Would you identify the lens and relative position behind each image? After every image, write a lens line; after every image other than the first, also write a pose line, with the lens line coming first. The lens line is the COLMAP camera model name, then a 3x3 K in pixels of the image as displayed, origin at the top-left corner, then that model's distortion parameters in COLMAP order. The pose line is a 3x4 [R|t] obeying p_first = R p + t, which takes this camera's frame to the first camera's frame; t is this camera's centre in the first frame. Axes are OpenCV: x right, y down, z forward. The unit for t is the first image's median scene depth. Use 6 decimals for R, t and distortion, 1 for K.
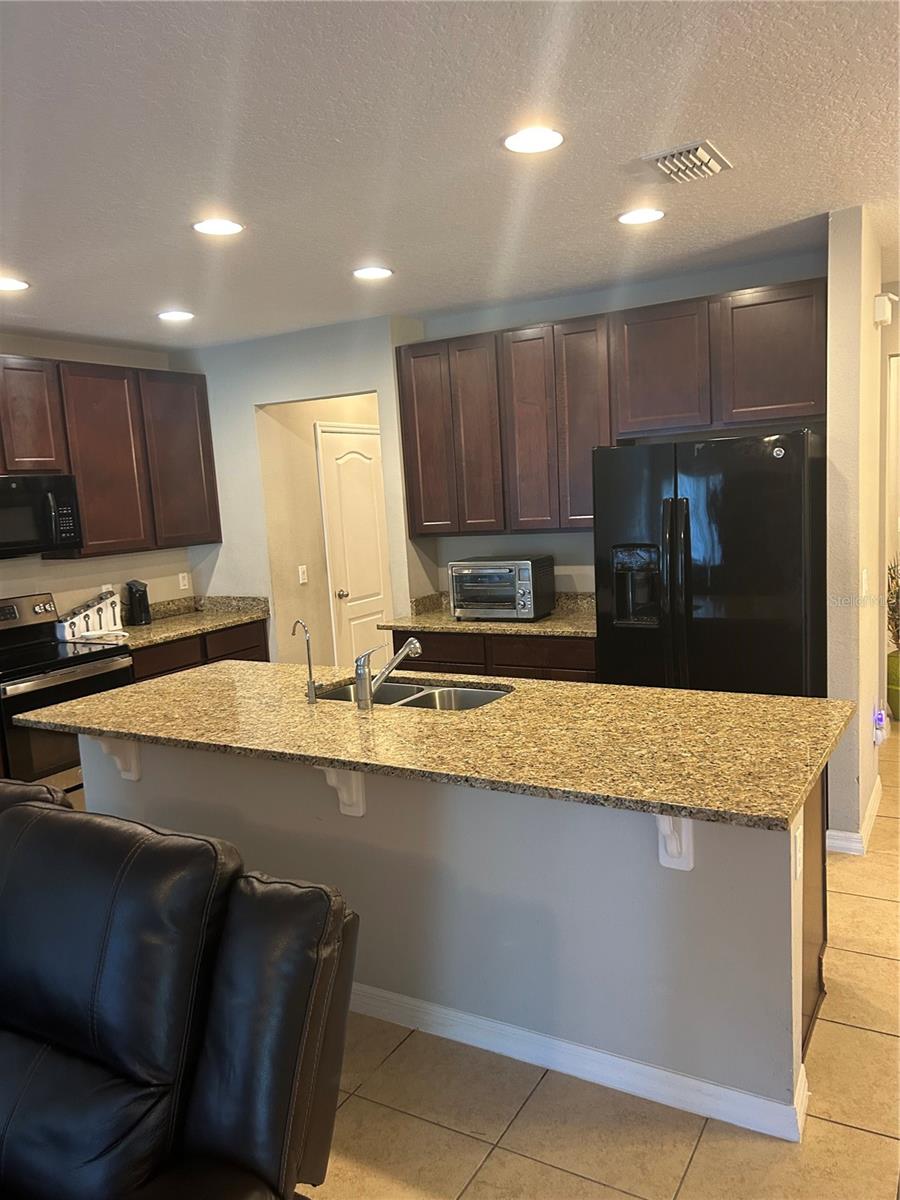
lens RADIAL K [[900.8, 0, 439.7], [0, 900.8, 609.0], [0, 0, 1]] dist [0.081849, -0.108805]
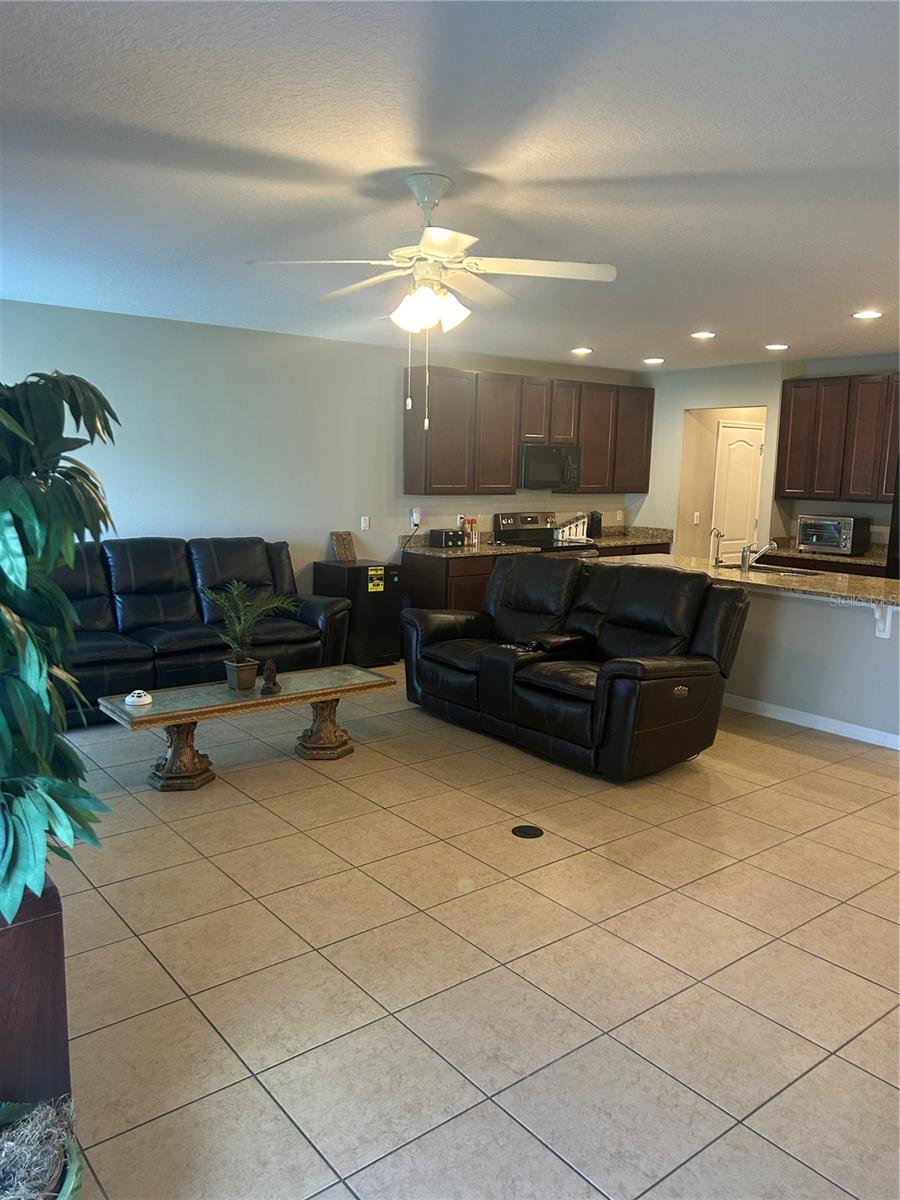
lens RADIAL K [[900.8, 0, 439.7], [0, 900.8, 609.0], [0, 0, 1]] dist [0.081849, -0.108805]
pose [[0.927615, 0.135445, -0.348116, 0.003540], [-0.124308, 0.990760, 0.054246, 0.105410], [0.352246, -0.007045, 0.935881, -0.753528]]
